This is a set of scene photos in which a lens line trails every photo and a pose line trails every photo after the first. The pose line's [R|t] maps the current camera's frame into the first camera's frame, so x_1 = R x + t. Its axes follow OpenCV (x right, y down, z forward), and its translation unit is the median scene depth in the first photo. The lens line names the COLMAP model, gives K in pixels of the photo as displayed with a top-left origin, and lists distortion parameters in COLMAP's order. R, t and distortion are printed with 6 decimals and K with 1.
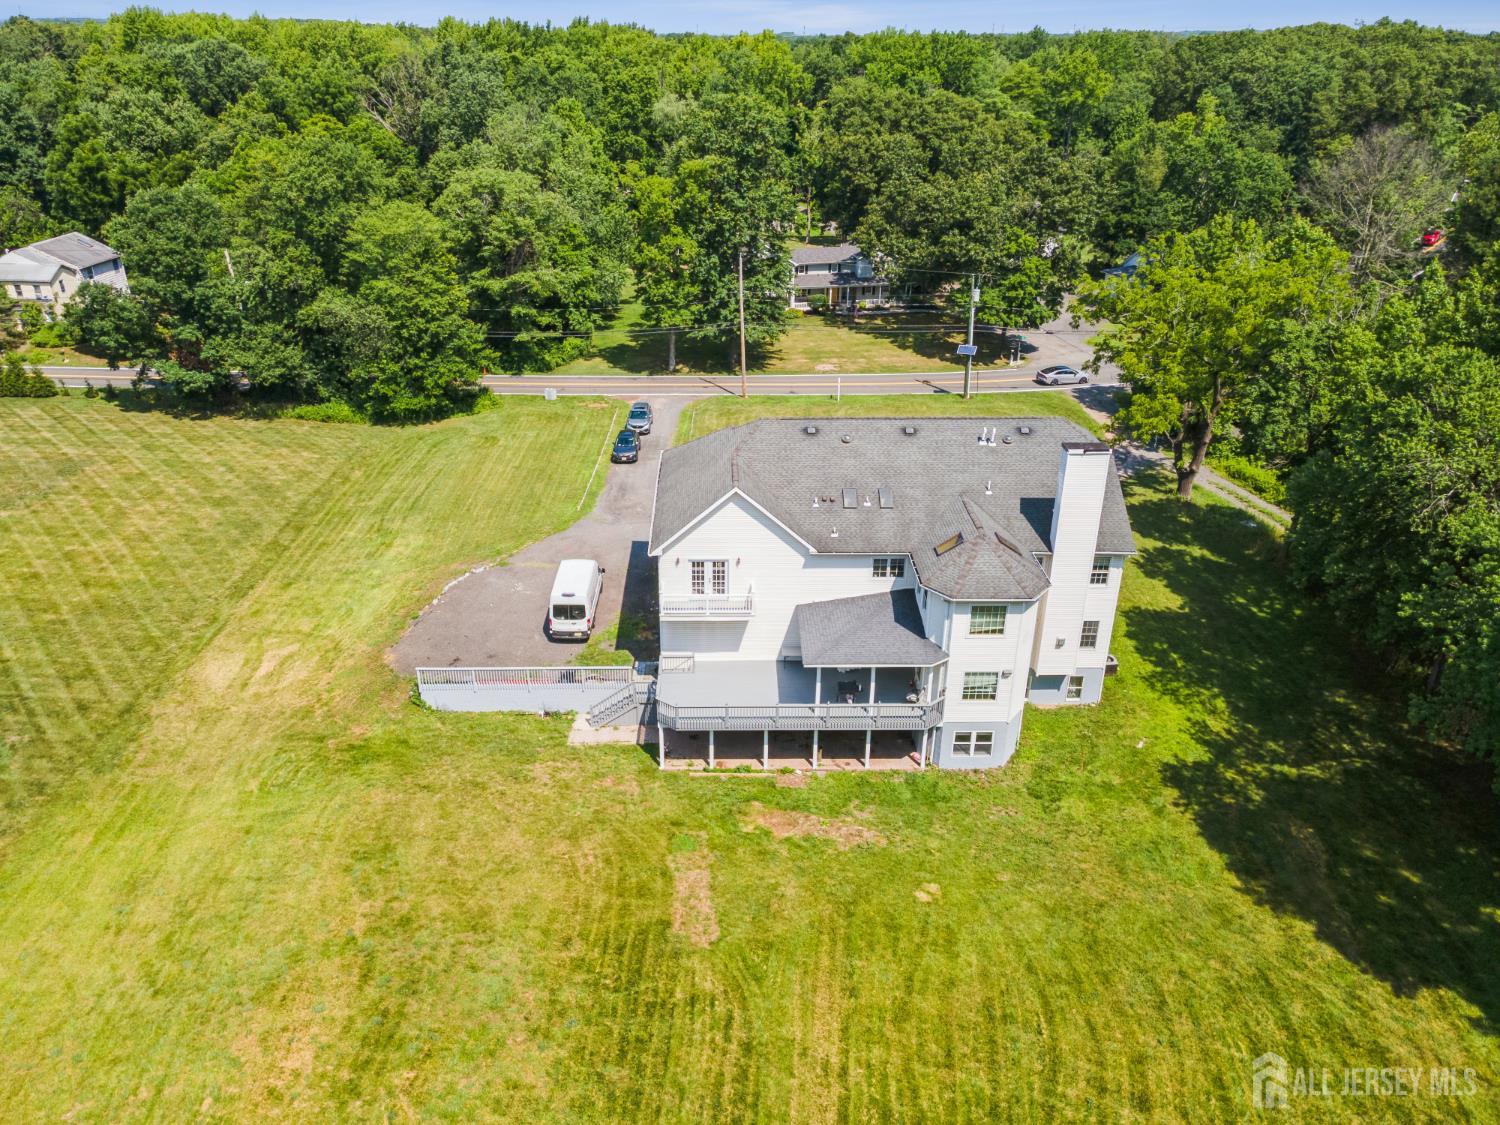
lens RADIAL K [[1114.6, 0, 744.1], [0, 1114.6, 575.6], [0, 0, 1]] dist [0.039320, 0.017807]
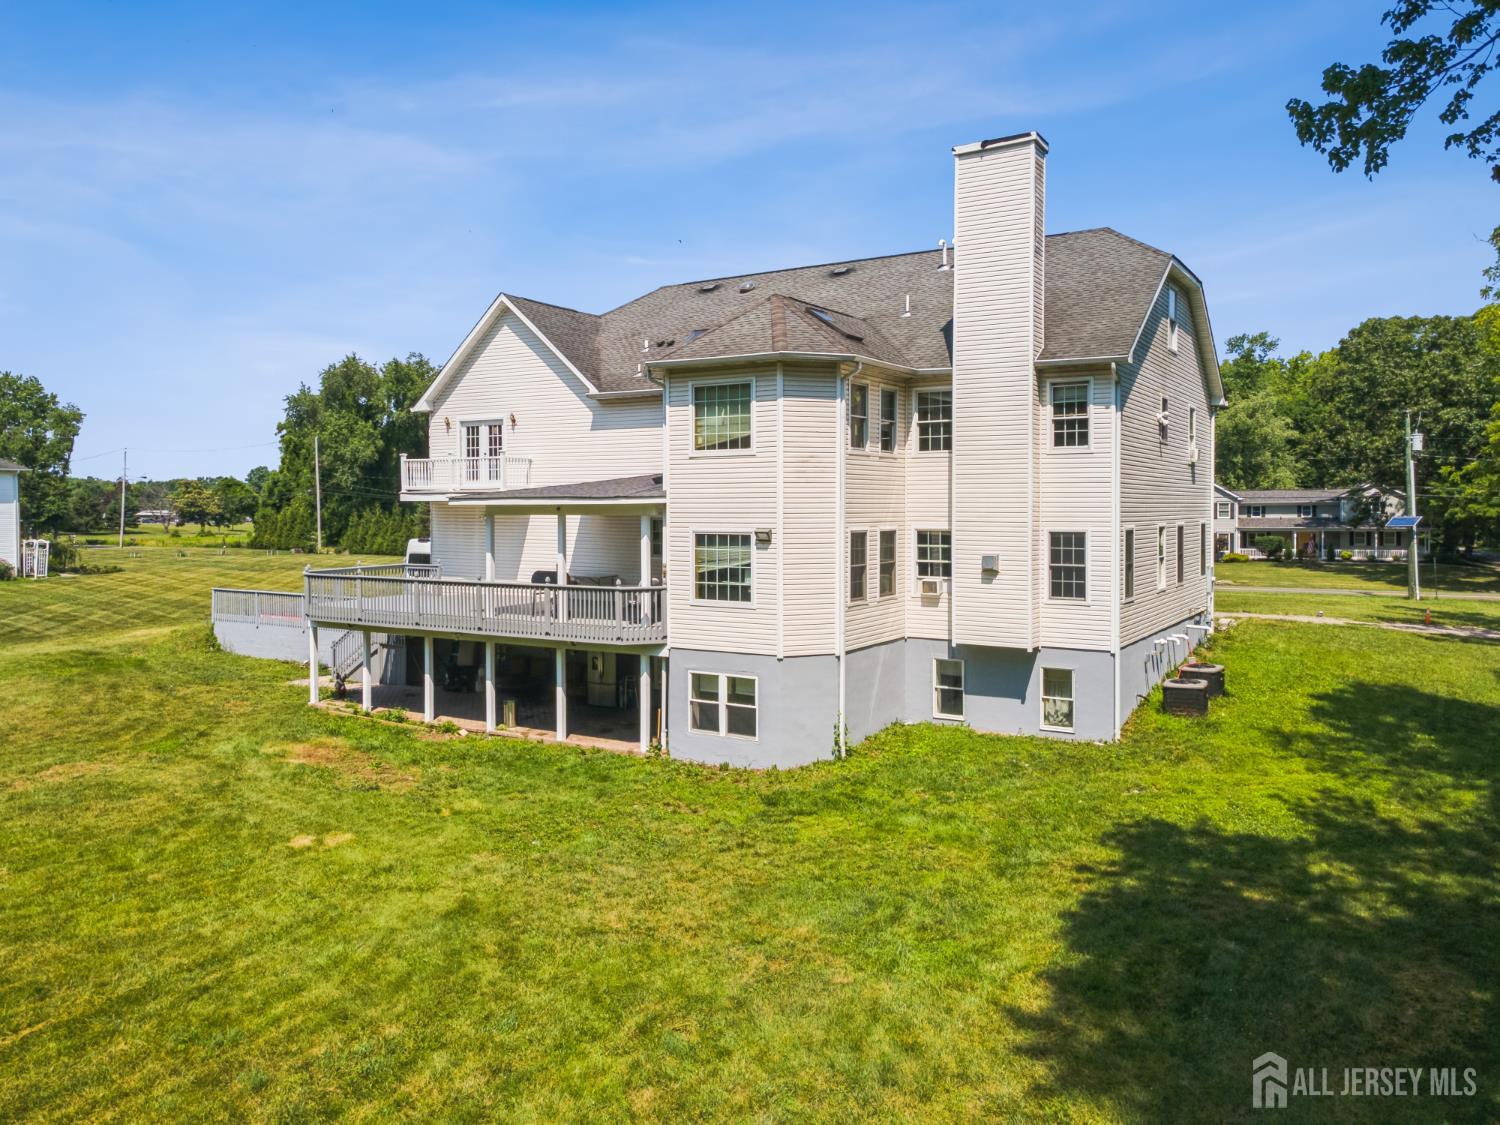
lens RADIAL K [[1114.6, 0, 748.6], [0, 1114.6, 519.7], [0, 0, 1]] dist [0.039320, 0.017807]
pose [[0.832424, -0.006034, -0.554106, 0.479973], [-0.235054, 0.901680, -0.362935, 0.248919], [0.501817, 0.432361, 0.749162, 0.602866]]
